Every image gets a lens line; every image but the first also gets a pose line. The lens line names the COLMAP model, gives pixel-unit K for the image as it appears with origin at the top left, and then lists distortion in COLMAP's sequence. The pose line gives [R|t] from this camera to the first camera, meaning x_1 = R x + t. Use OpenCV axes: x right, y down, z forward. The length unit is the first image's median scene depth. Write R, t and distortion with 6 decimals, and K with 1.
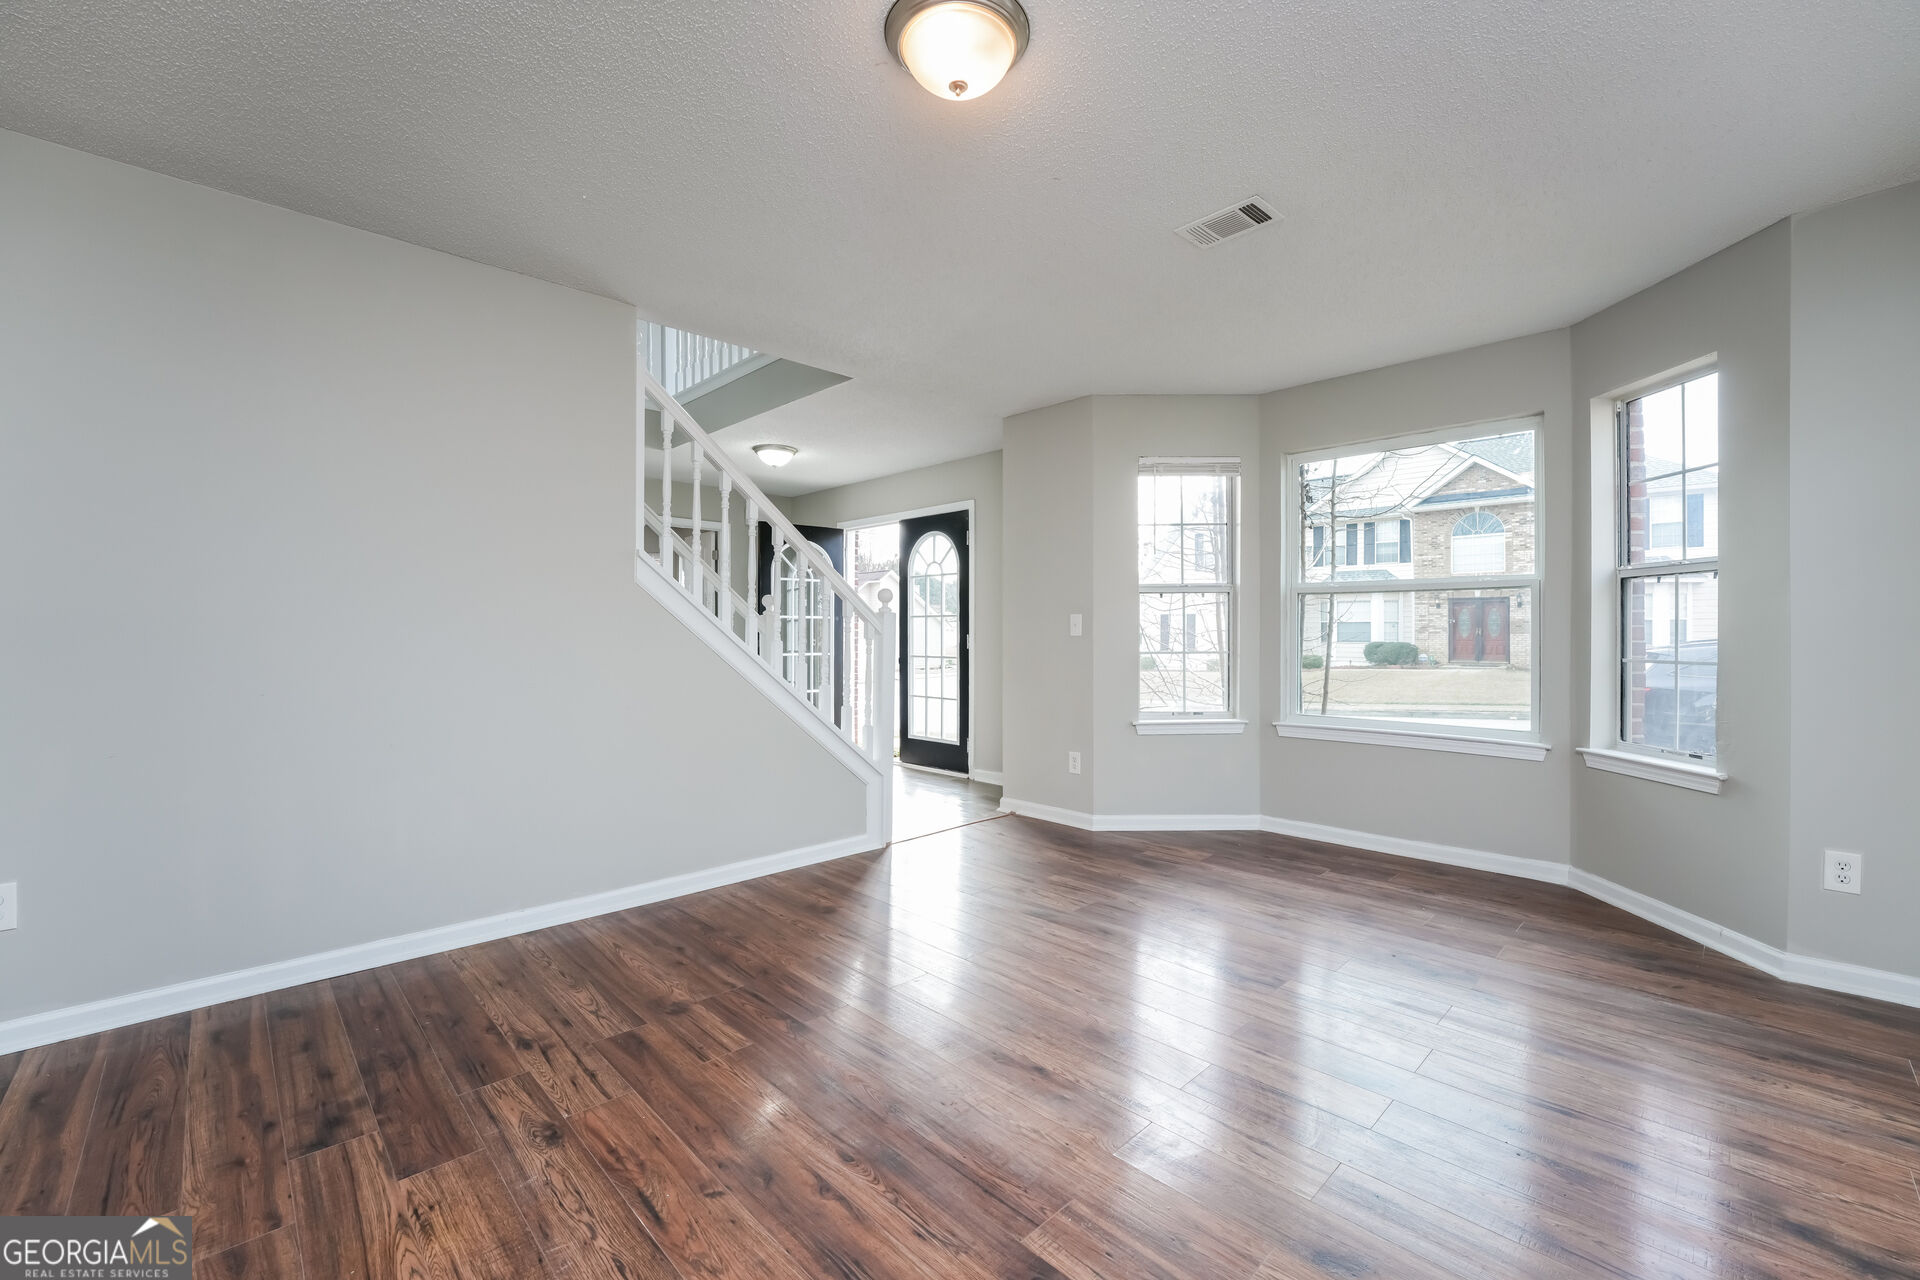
lens RADIAL K [[776.0, 0, 965.5], [0, 776.0, 638.3], [0, 0, 1]] dist [-0.012918, 0.001379]
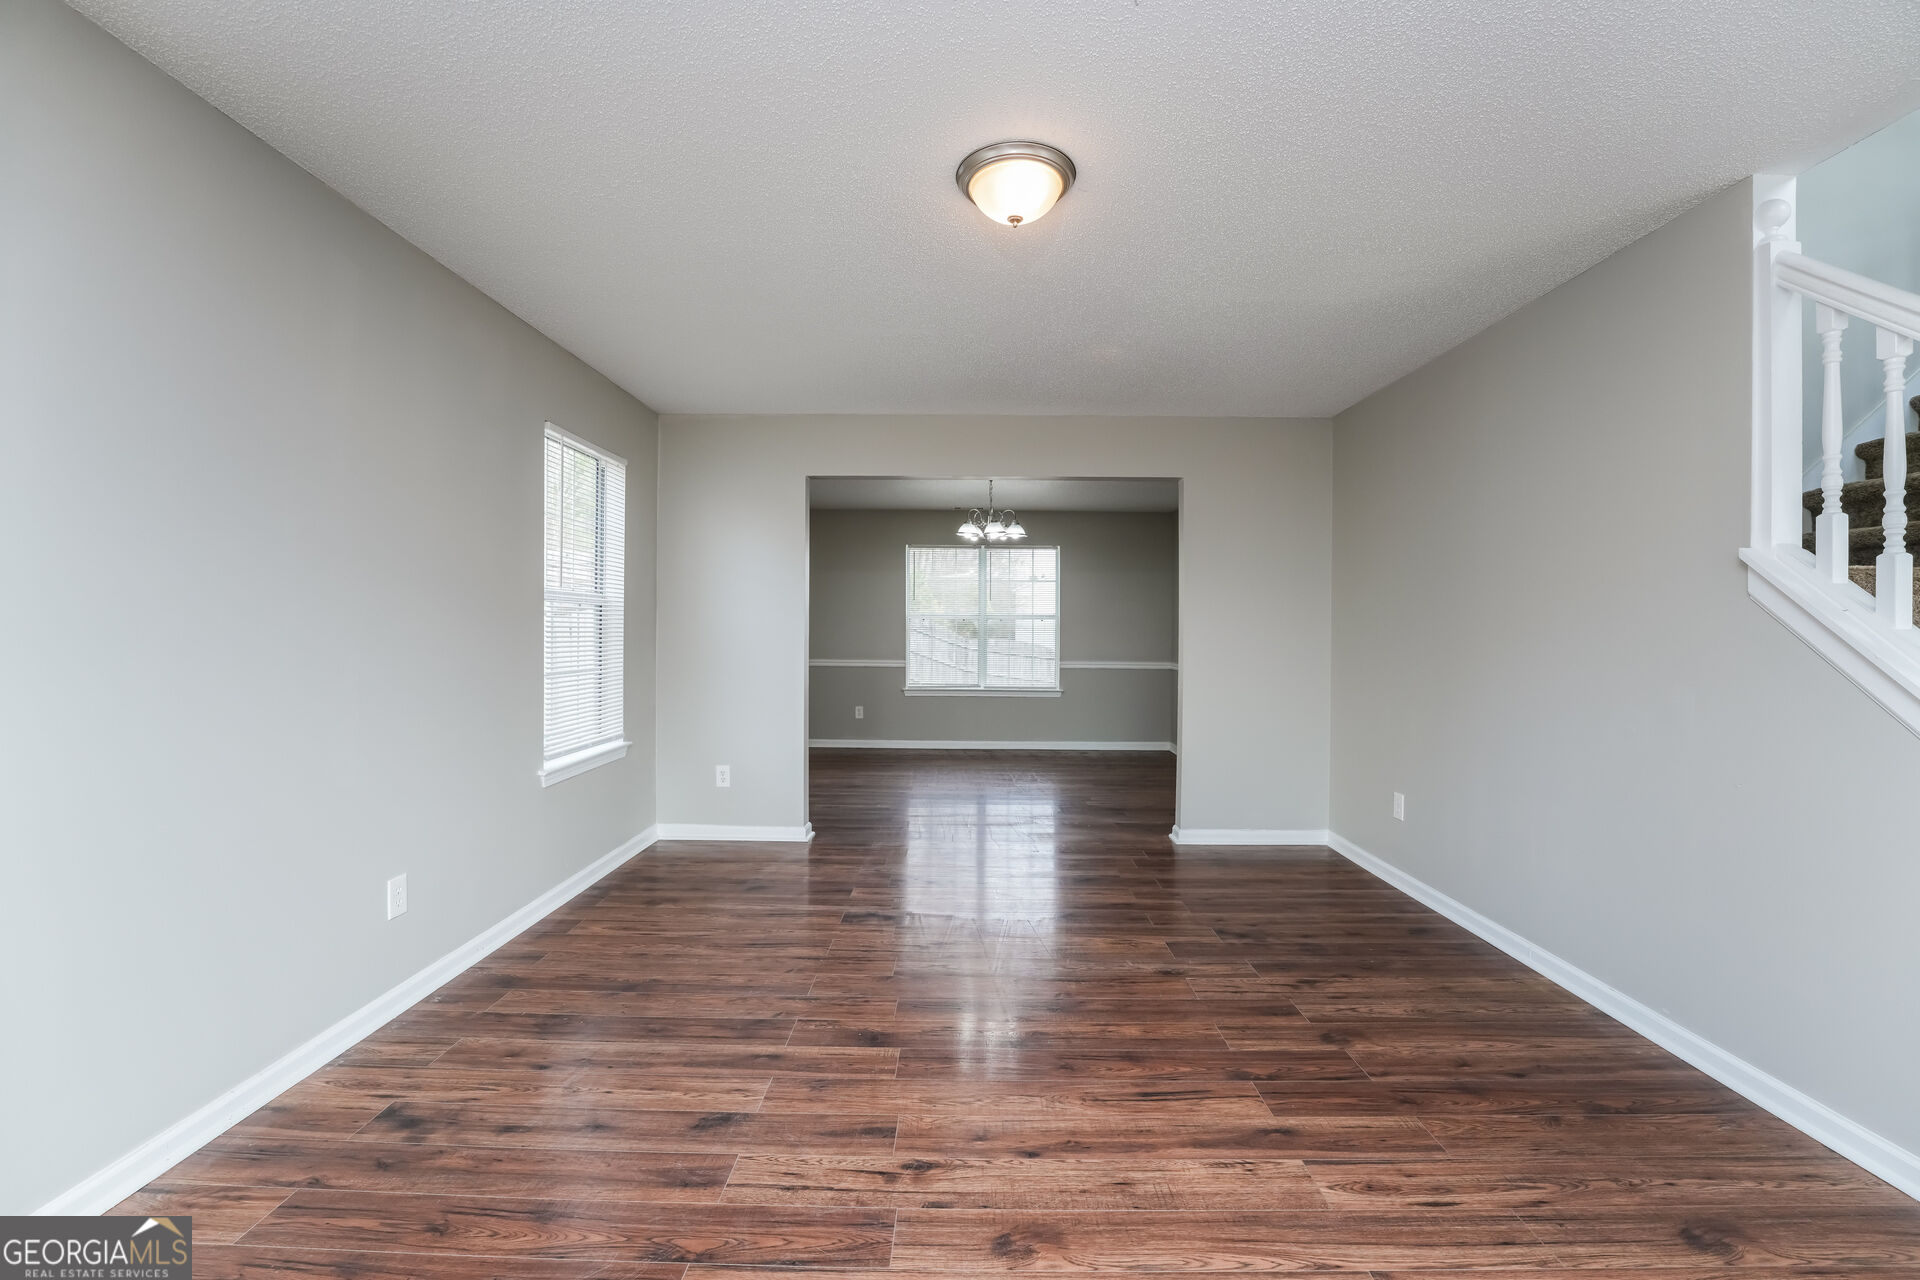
lens RADIAL K [[776.0, 0, 957.2], [0, 776.0, 636.5], [0, 0, 1]] dist [-0.012918, 0.001379]
pose [[-0.706670, -0.003692, -0.707534, 0.836283], [-0.010273, 0.999935, 0.005042, -0.057666], [0.707469, 0.010832, -0.706661, 1.640433]]
